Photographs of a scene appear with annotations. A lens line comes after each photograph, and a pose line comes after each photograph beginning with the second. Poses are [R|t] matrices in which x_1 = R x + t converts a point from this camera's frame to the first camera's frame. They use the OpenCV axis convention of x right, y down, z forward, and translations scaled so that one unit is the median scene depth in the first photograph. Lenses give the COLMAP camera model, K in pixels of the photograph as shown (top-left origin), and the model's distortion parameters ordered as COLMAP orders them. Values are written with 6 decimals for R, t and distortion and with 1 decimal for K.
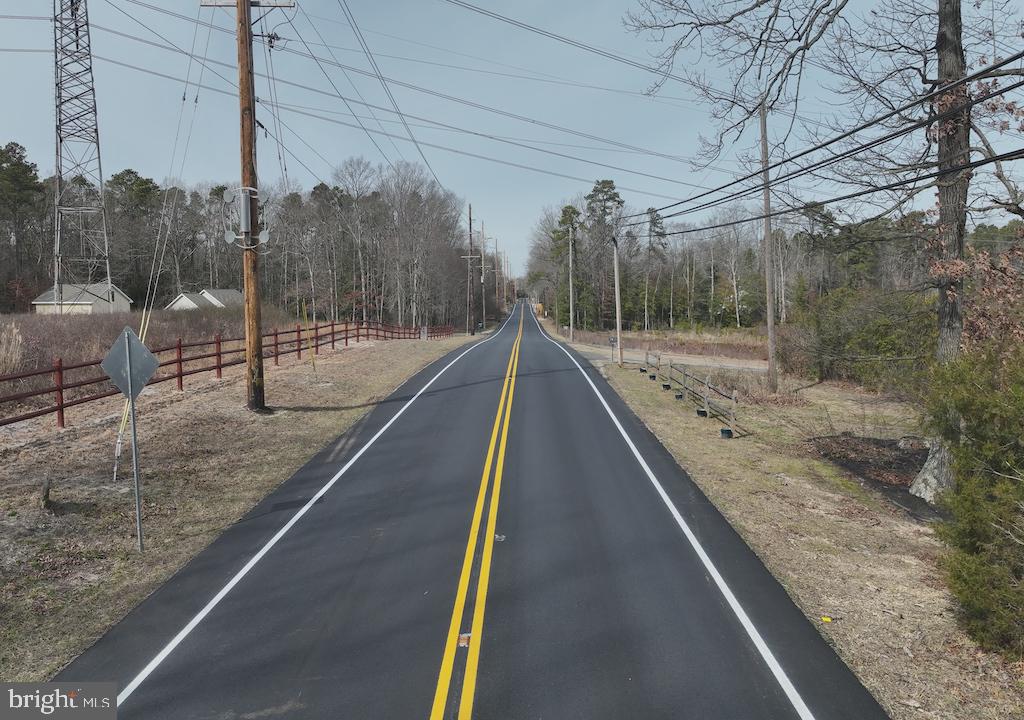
lens RADIAL K [[716.4, 0, 513.1], [0, 716.4, 352.1], [0, 0, 1]] dist [0.002417, 0.007750]
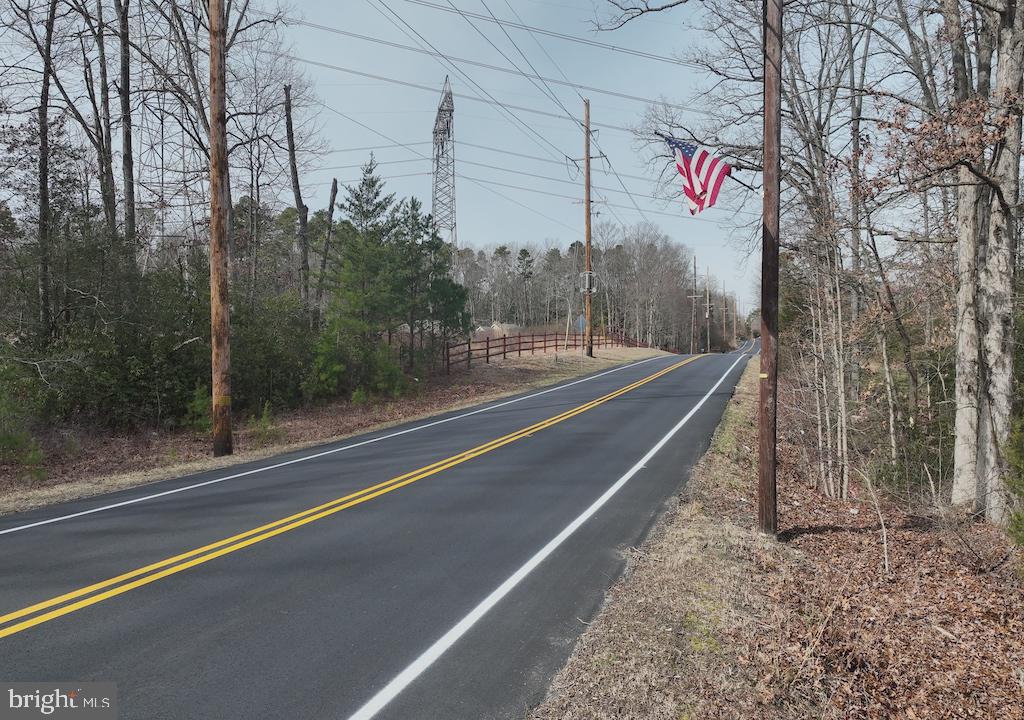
lens RADIAL K [[716.4, 0, 513.1], [0, 716.4, 352.1], [0, 0, 1]] dist [0.002417, 0.007750]
pose [[0.947980, 0.006056, -0.318271, 0.029787], [-0.024181, 0.998300, -0.053029, 0.030664], [0.317409, 0.057966, 0.946515, -0.224927]]
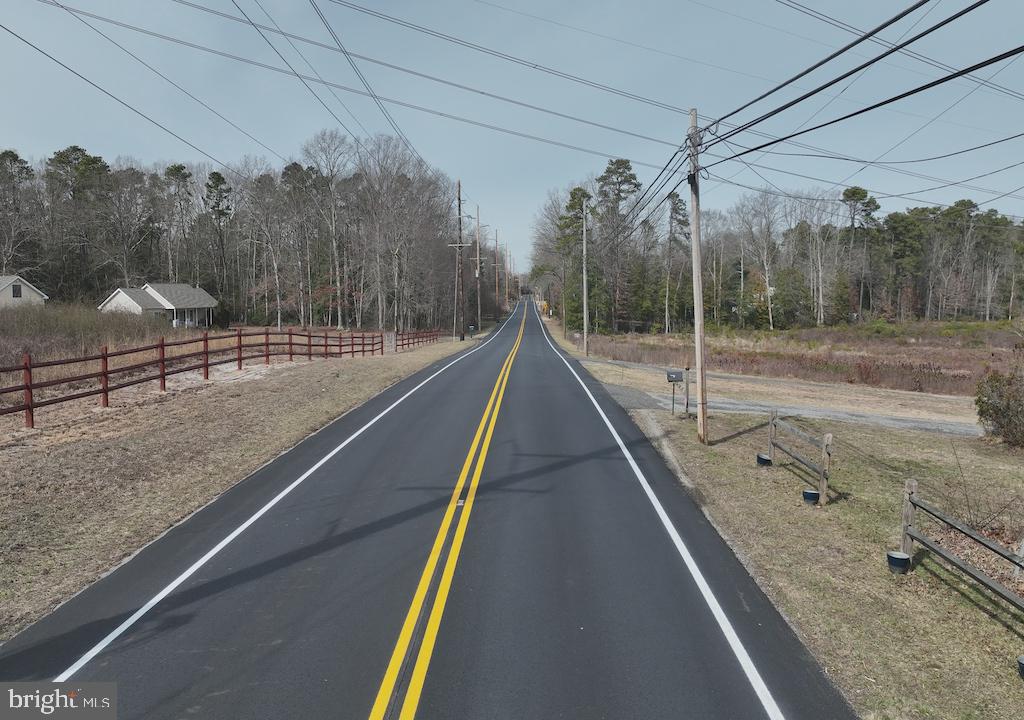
lens RADIAL K [[716.4, 0, 513.1], [0, 716.4, 352.1], [0, 0, 1]] dist [0.002417, 0.007750]
pose [[0.999969, 0.004710, -0.006363, 0.005916], [-0.004679, 0.999977, 0.004893, -0.010823], [0.006386, -0.004863, 0.999968, 0.131952]]
